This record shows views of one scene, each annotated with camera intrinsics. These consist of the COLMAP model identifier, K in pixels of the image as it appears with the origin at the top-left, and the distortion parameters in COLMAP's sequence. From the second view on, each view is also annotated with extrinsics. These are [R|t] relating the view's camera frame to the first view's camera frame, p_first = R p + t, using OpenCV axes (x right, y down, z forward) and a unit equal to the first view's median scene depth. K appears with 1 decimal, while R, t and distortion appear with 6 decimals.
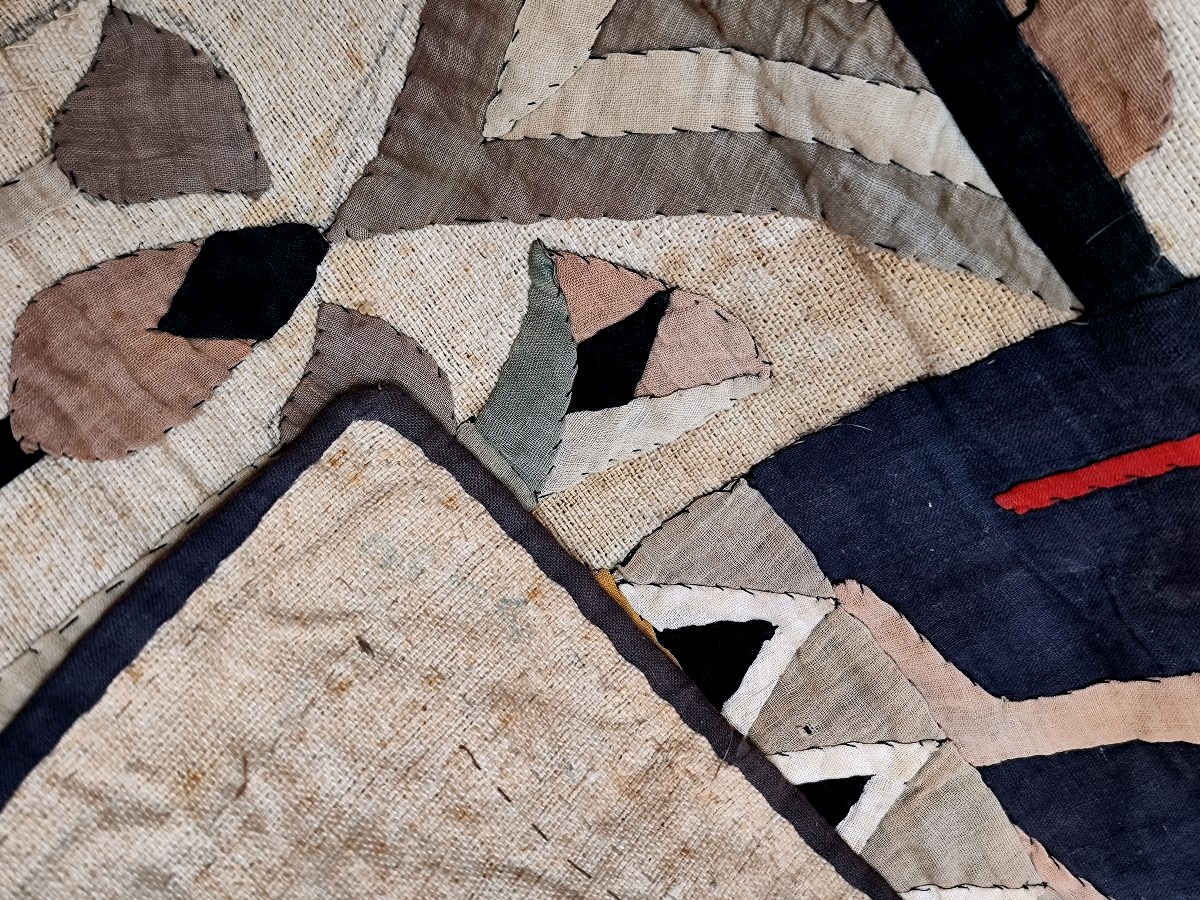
lens RADIAL K [[1354.3, 0, 600.5], [0, 1354.3, 451.7], [0, 0, 1]] dist [0.021084, 0.000000]
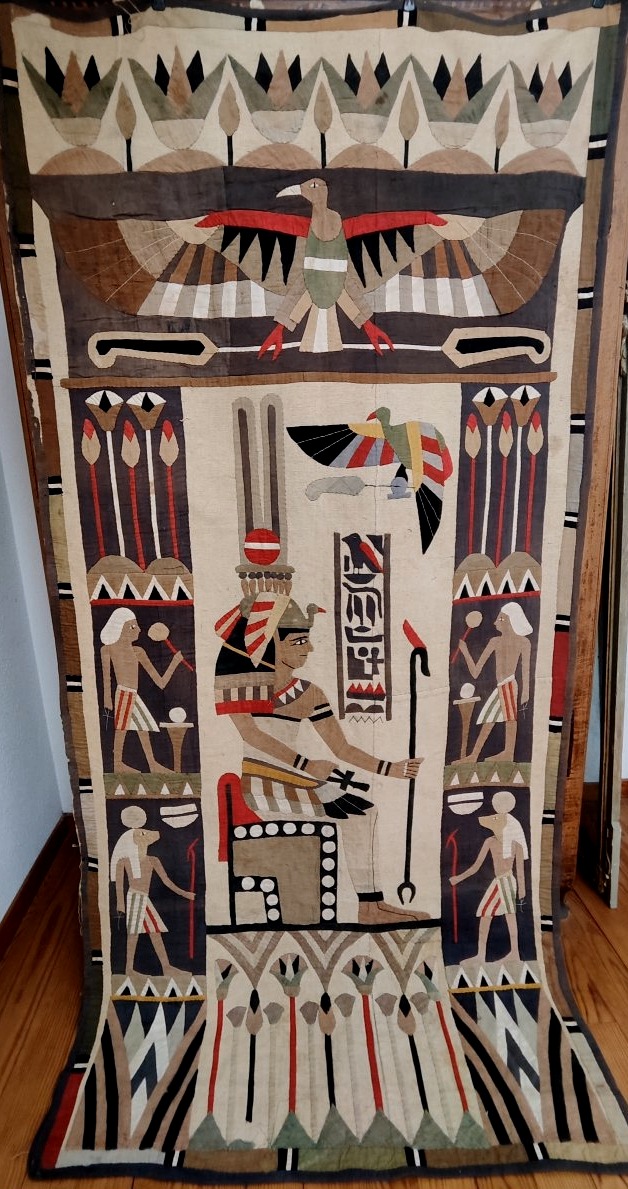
lens RADIAL K [[560.9, 0, 294.5], [0, 560.9, 571.5], [0, 0, 1]] dist [-0.009989, 0.007648]
pose [[0.544148, -0.678484, 0.493520, -0.564070], [0.808429, 0.266704, -0.524702, 0.519435], [0.224379, 0.684491, 0.693633, -4.158996]]
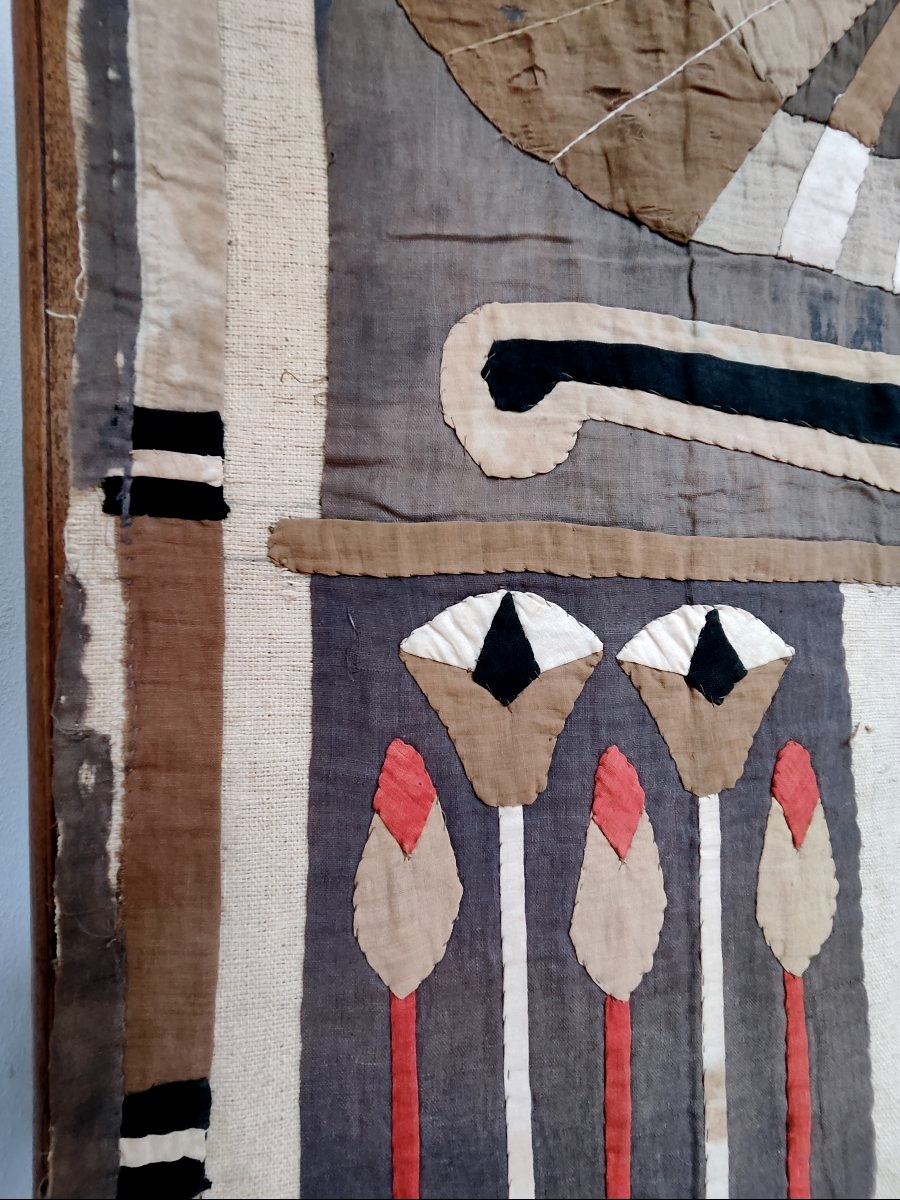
lens RADIAL K [[540.6, 0, 458.1], [0, 540.6, 602.6], [0, 0, 1]] dist [-0.006447, 0.004572]
pose [[0.498109, -0.533138, 0.683851, 0.780244], [0.853620, 0.162899, -0.494768, -2.235587], [0.152381, 0.830198, 0.536239, -3.135927]]
